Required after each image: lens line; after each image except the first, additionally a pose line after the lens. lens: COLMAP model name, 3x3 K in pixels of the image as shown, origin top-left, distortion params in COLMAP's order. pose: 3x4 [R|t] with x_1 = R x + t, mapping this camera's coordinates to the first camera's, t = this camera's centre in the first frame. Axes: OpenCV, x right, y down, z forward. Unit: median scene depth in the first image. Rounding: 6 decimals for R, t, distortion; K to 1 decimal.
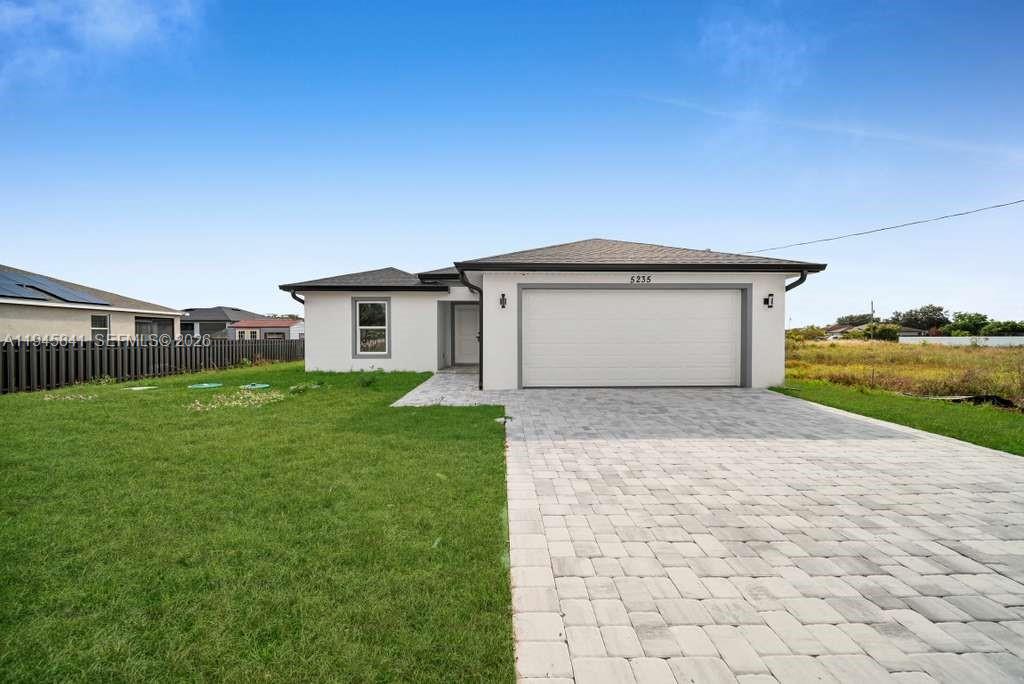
lens RADIAL K [[363.6, 0, 512.0], [0, 363.6, 344.6], [0, 0, 1]] dist [-0.000049, -0.000157]
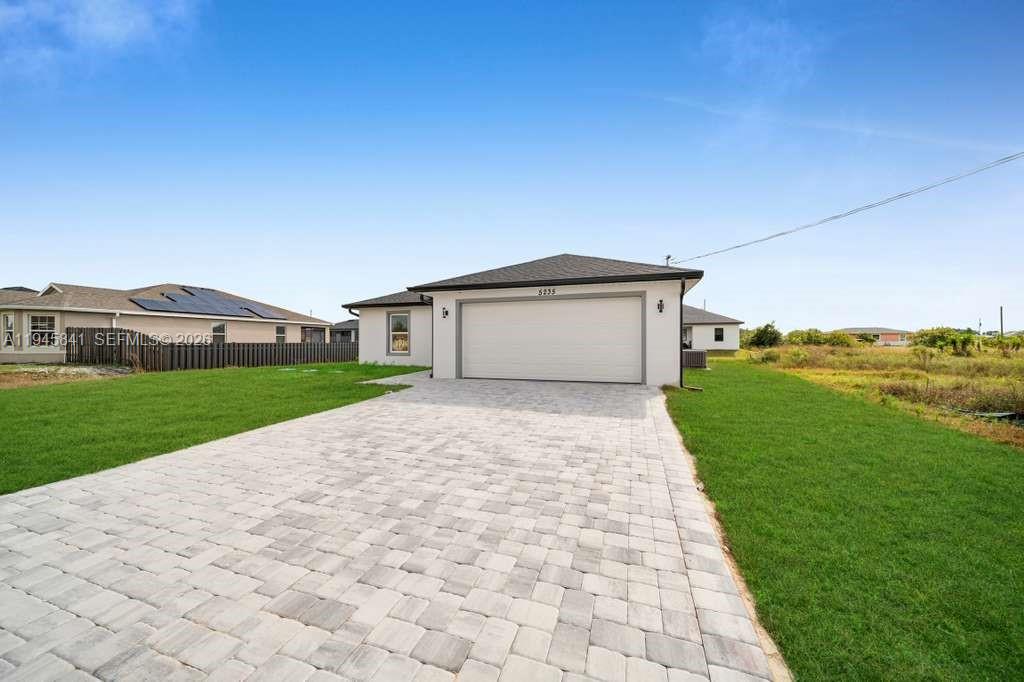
lens RADIAL K [[366.3, 0, 510.7], [0, 366.3, 338.5], [0, 0, 1]] dist [-0.001707, -0.000114]
pose [[0.937745, -0.000615, -0.347323, 0.493702], [-0.010888, 0.999455, -0.031168, 0.011666], [0.347153, 0.033009, 0.937227, -0.142028]]
